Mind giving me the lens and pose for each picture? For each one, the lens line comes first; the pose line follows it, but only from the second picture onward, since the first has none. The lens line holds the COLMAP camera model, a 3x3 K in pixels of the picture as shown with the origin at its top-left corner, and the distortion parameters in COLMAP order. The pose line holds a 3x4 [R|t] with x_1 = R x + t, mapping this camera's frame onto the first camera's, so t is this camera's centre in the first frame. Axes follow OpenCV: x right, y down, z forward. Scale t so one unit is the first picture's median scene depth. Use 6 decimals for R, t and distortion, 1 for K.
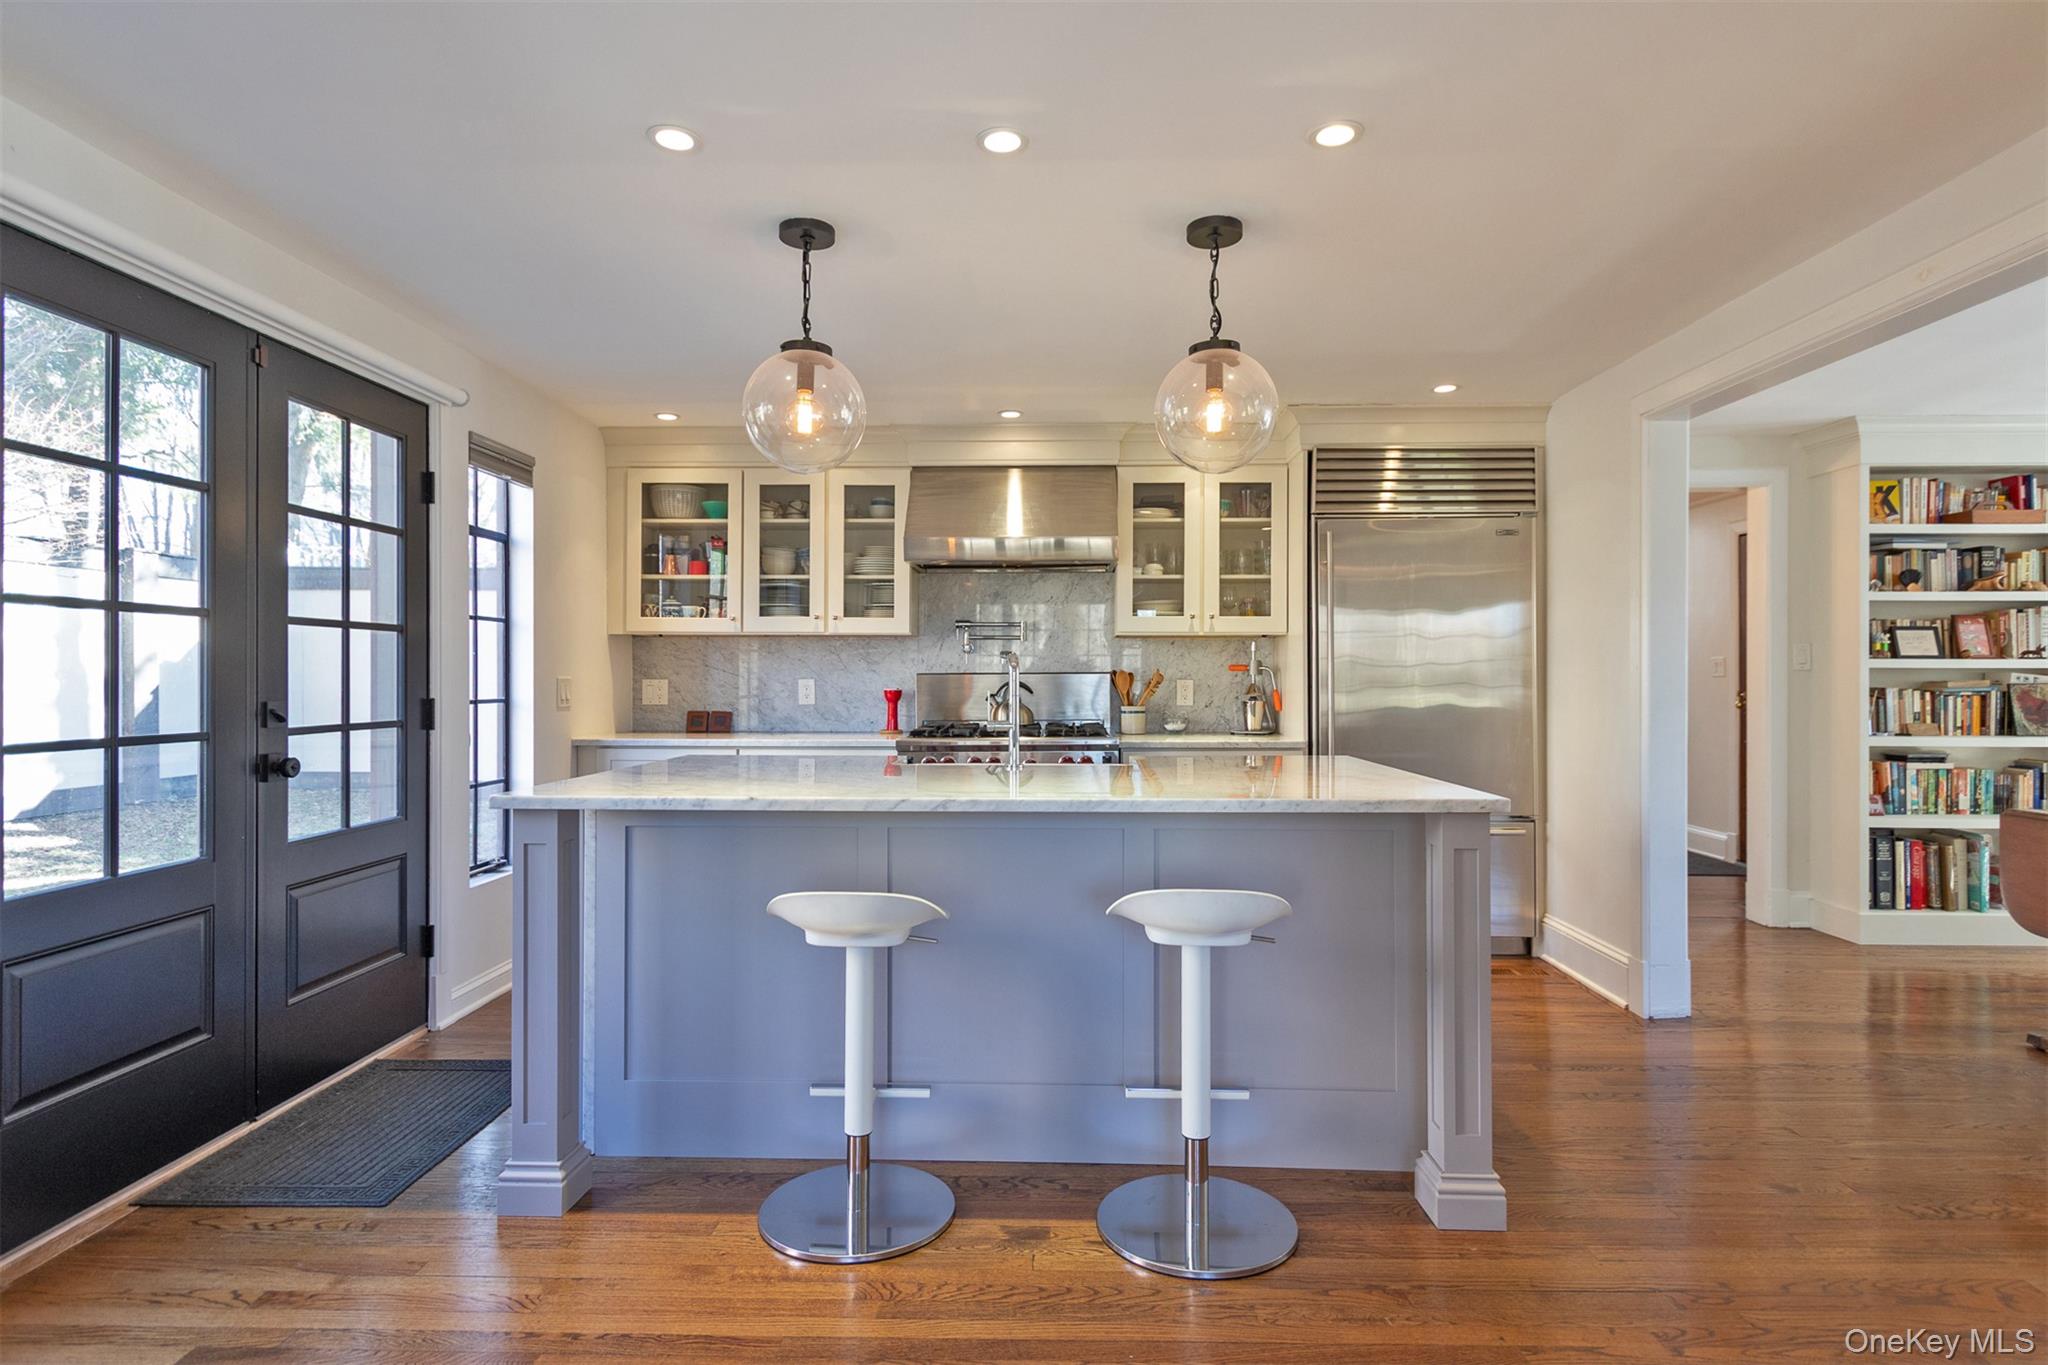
lens RADIAL K [[1087.3, 0, 1026.9], [0, 1087.3, 665.4], [0, 0, 1]] dist [-0.013101, -0.000406]
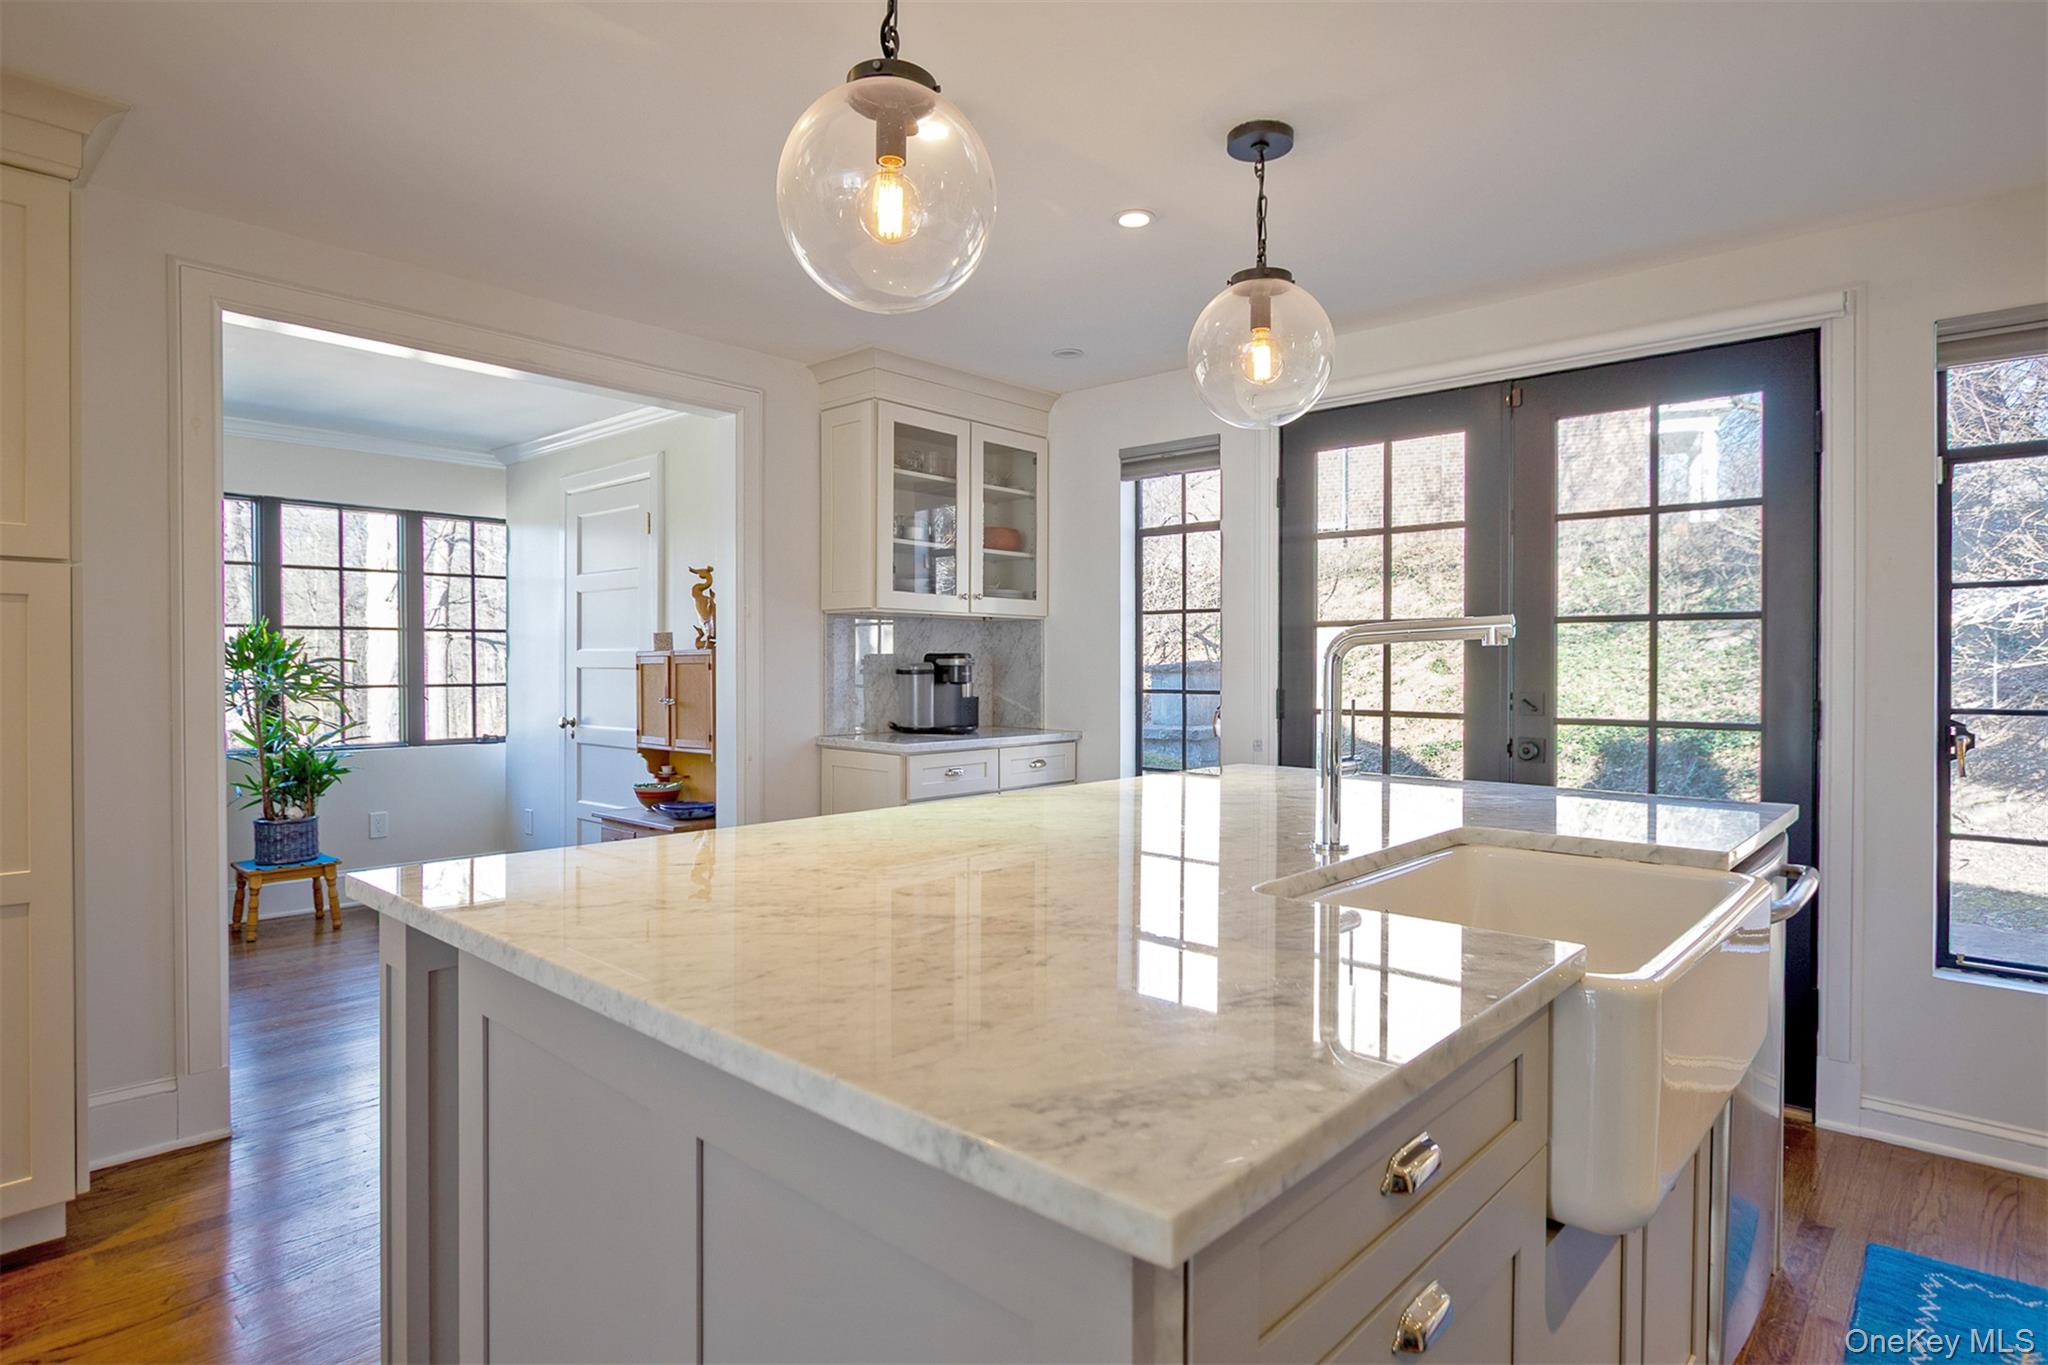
lens RADIAL K [[1087.3, 0, 1026.9], [0, 1087.3, 665.4], [0, 0, 1]] dist [-0.013101, -0.000406]
pose [[-0.648190, -0.006394, -0.761451, 0.439703], [-0.002544, 0.999977, -0.006232, 0.012932], [0.761474, -0.002102, -0.648192, 1.109941]]
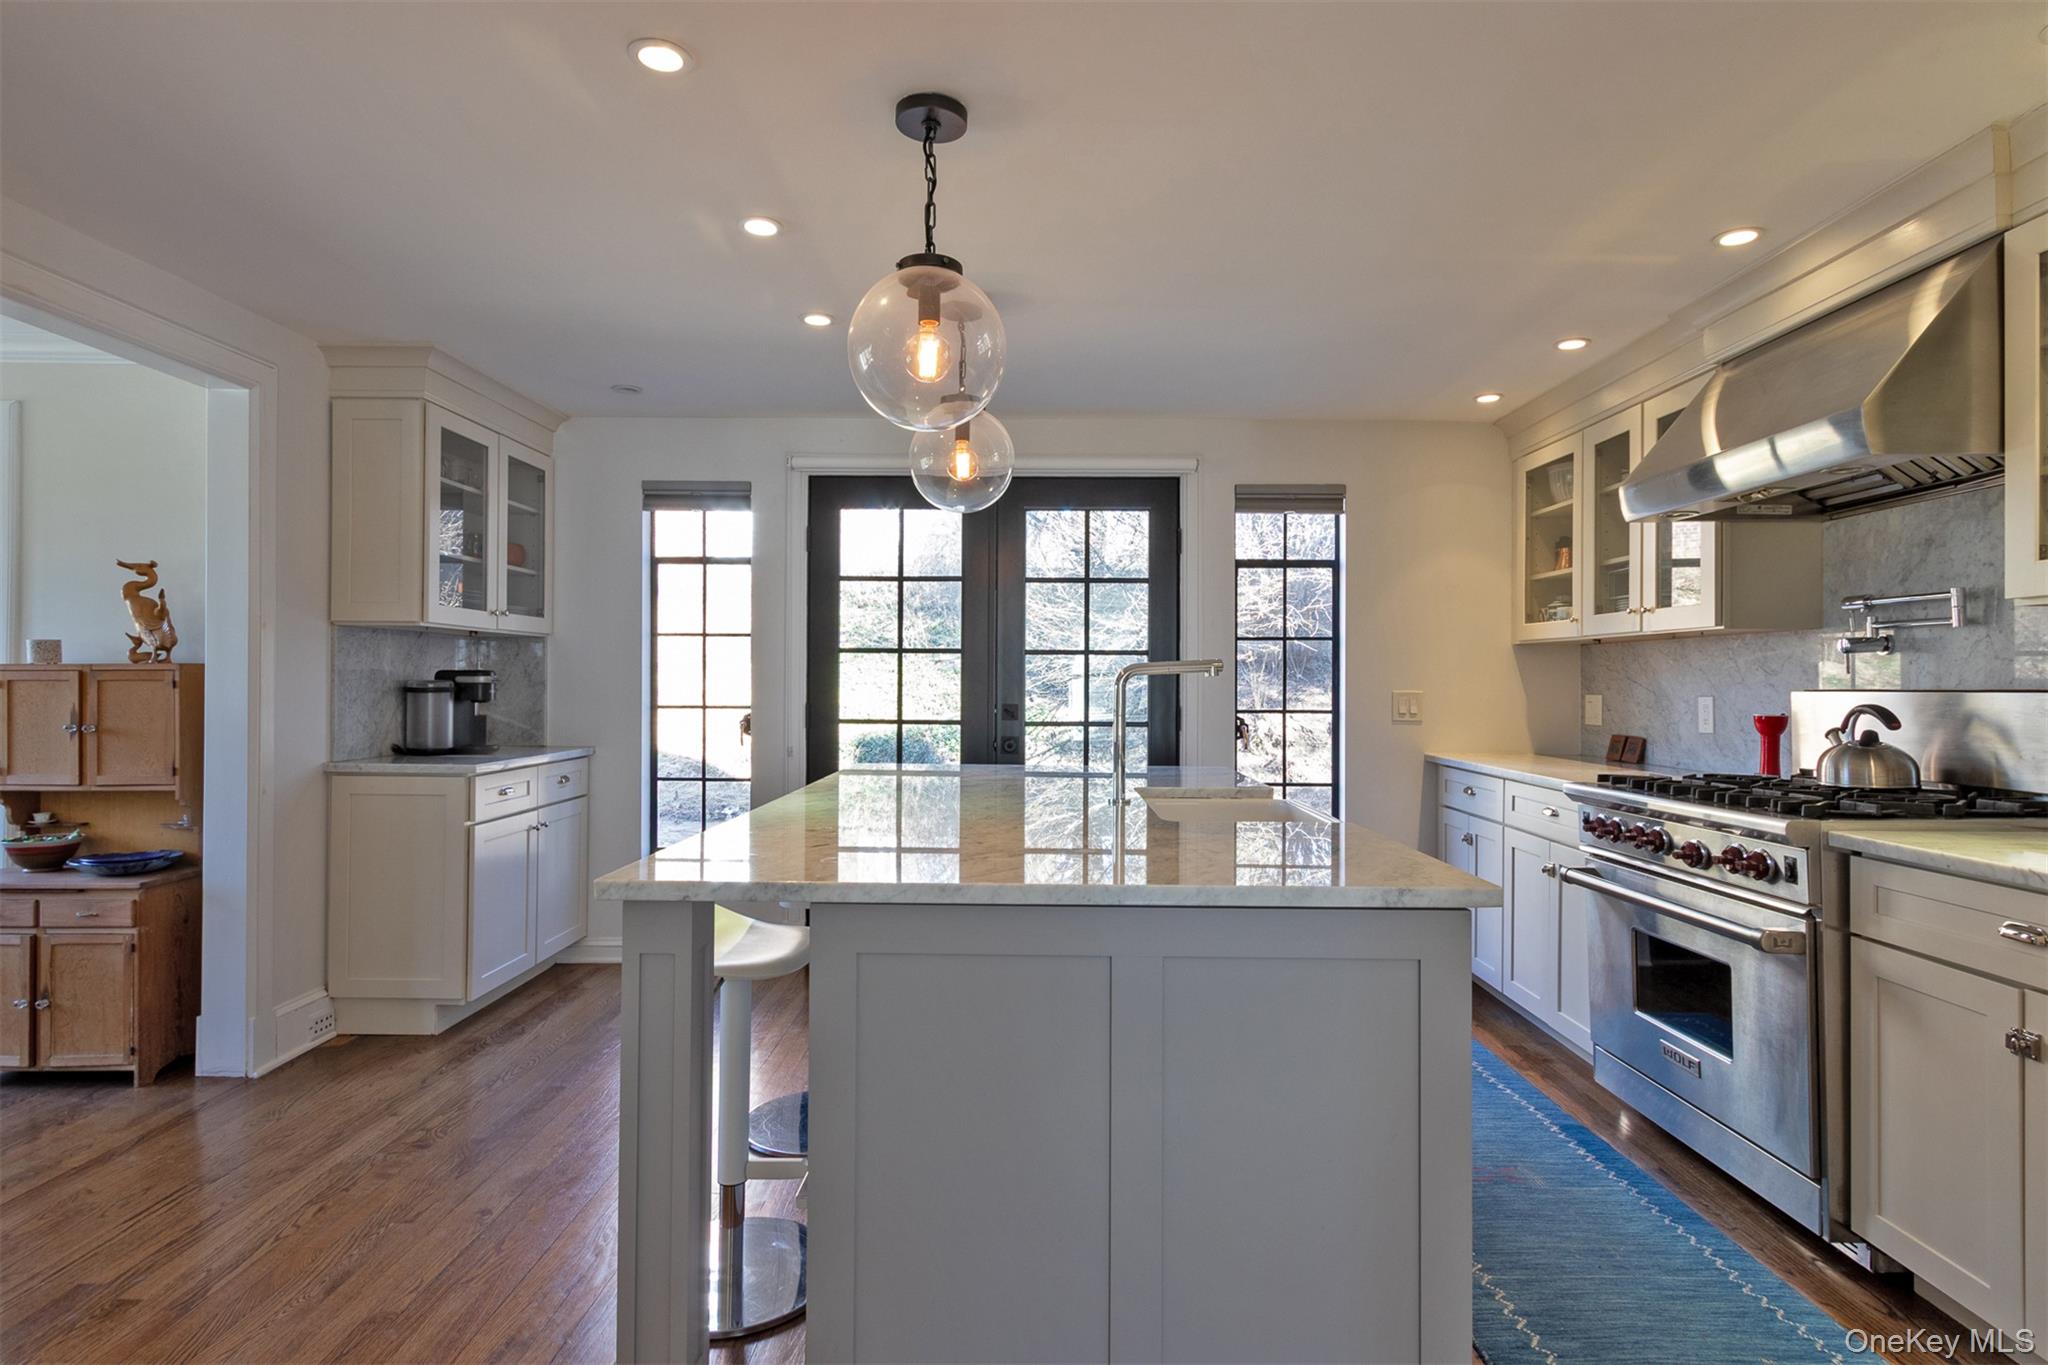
lens RADIAL K [[1078.0, 0, 1036.1], [0, 1078.0, 683.3], [0, 0, 1]] dist [0.027184, 0.000108]
pose [[0.017829, -0.004857, -0.999829, 0.758950], [-0.000553, 0.999988, -0.004868, 0.011242], [0.999841, 0.000640, 0.017826, 0.837314]]
